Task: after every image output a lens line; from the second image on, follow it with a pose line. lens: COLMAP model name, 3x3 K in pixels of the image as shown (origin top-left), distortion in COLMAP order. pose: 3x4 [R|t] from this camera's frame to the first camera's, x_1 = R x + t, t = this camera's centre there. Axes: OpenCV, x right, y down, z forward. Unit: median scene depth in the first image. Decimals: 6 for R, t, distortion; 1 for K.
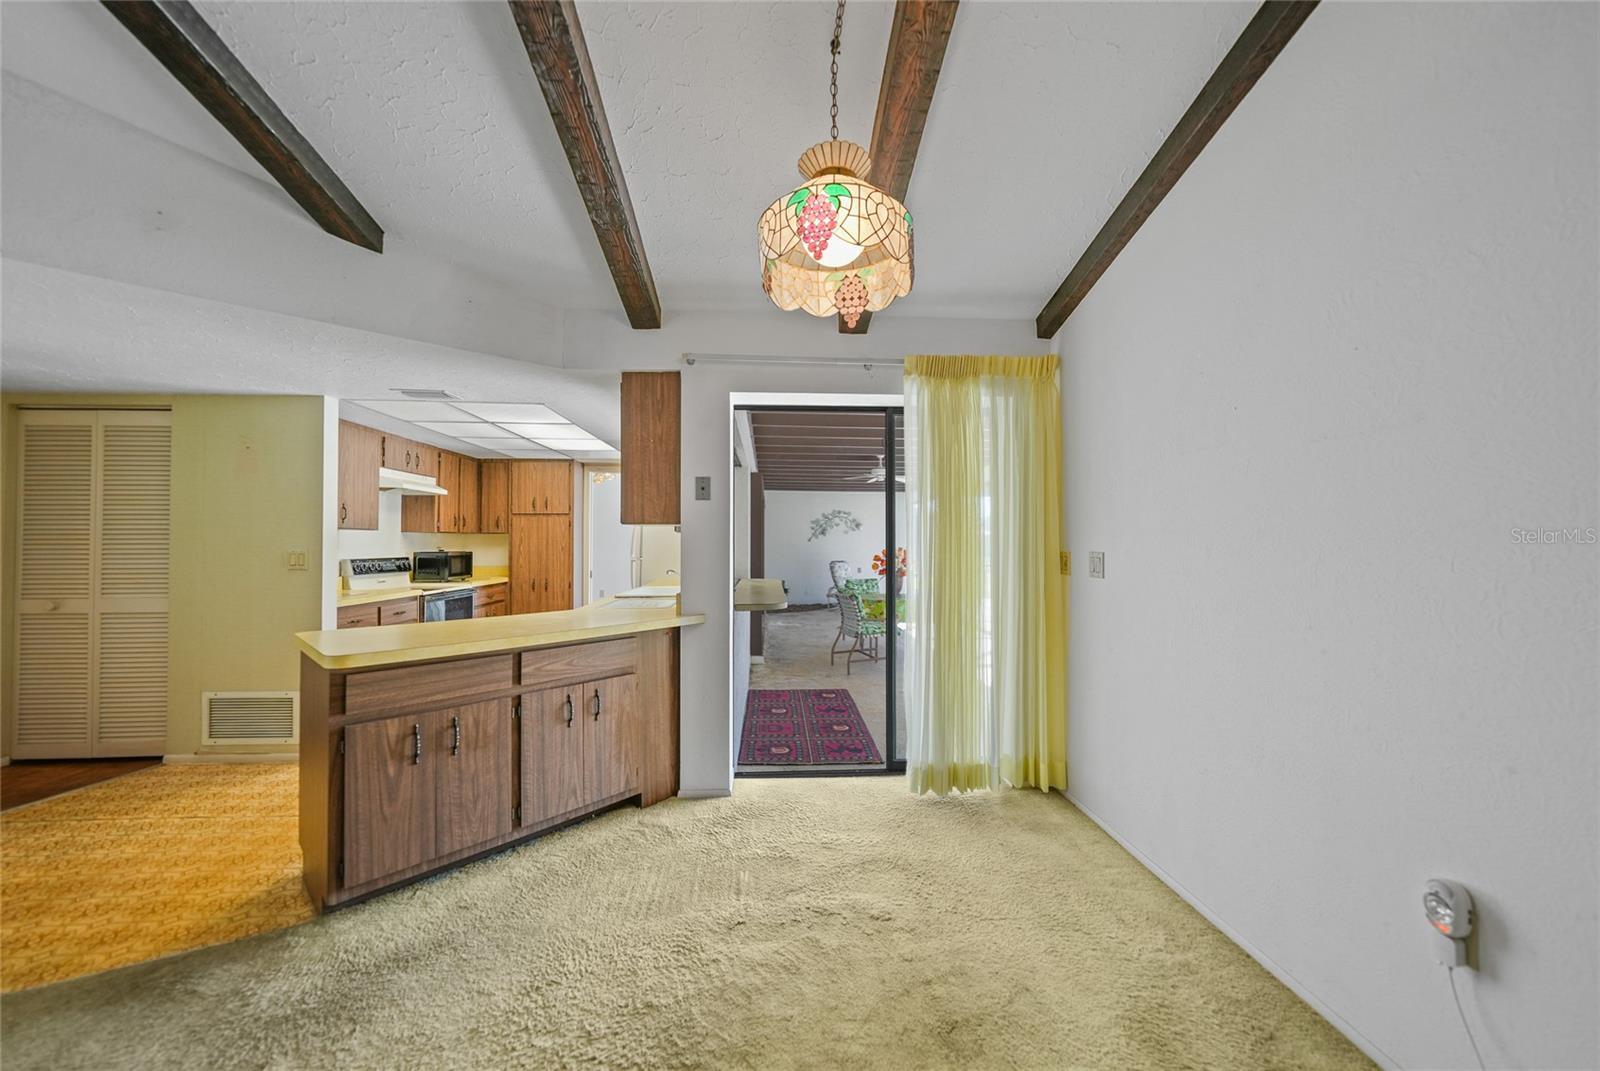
lens RADIAL K [[532.0, 0, 838.9], [0, 532.0, 533.9], [0, 0, 1]] dist [-0.000764, -0.000029]
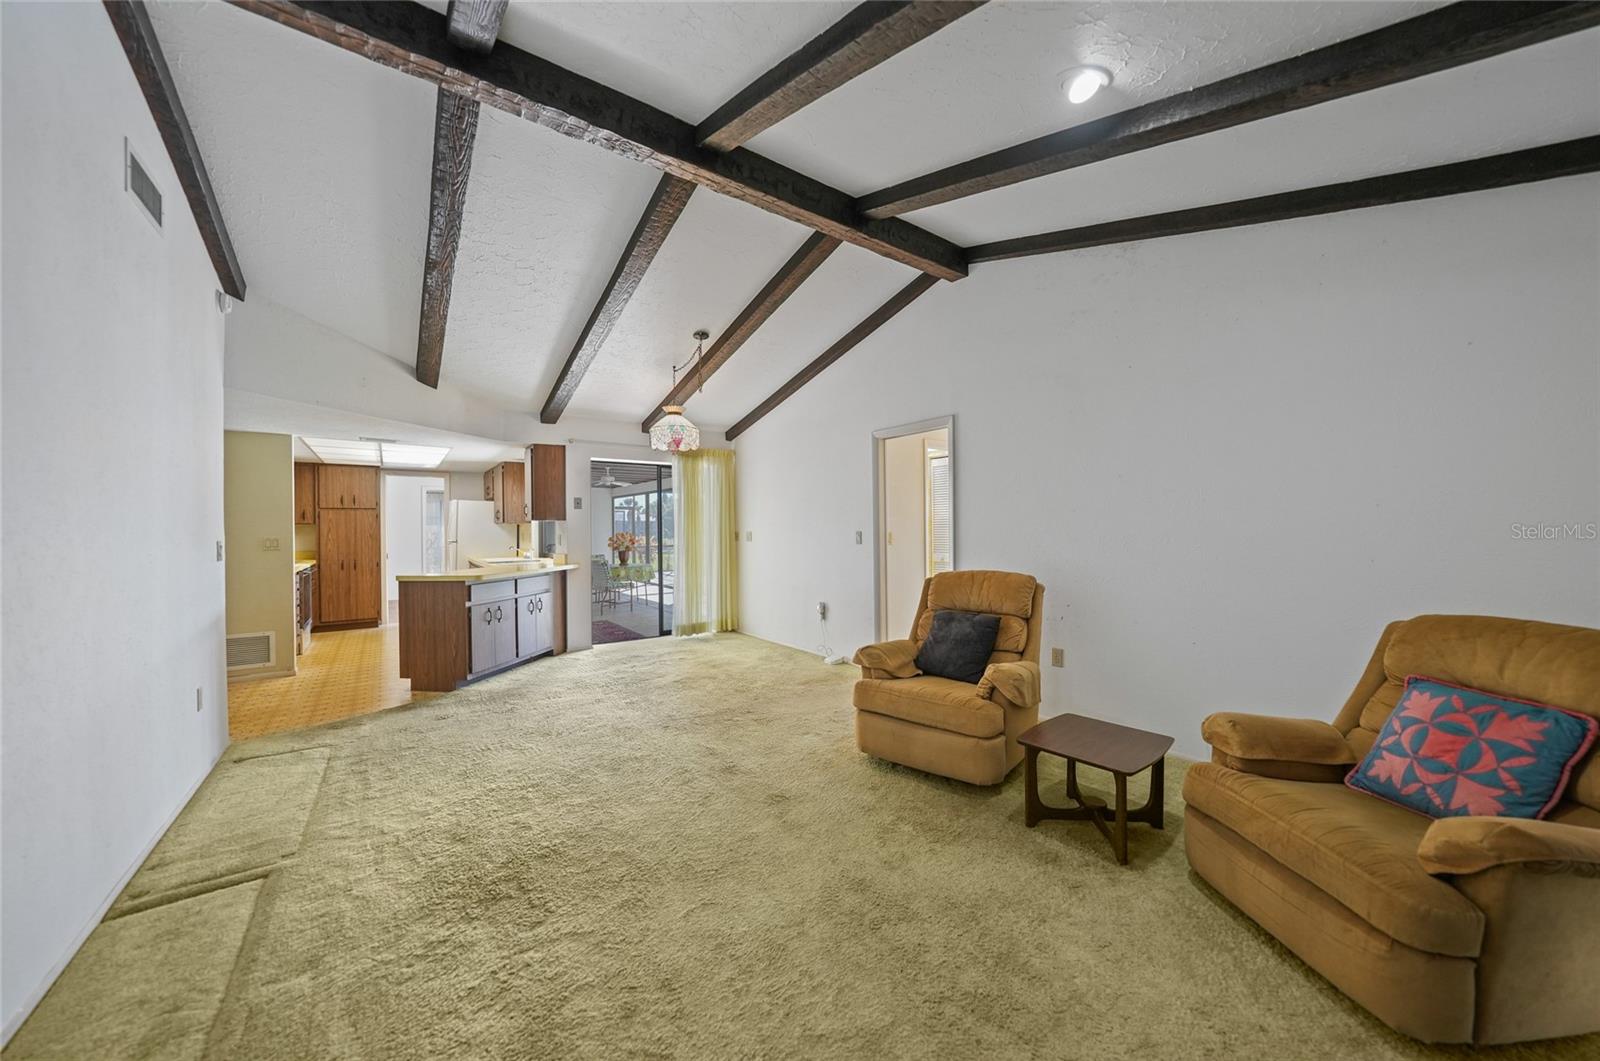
lens RADIAL K [[556.0, 0, 802.1], [0, 556.0, 527.4], [0, 0, 1]] dist [-0.025246, 0.005792]
pose [[0.847417, -0.007079, 0.530880, -0.661267], [0.000432, 0.999920, 0.012645, -0.018366], [-0.530927, -0.010486, 0.847352, -1.290043]]
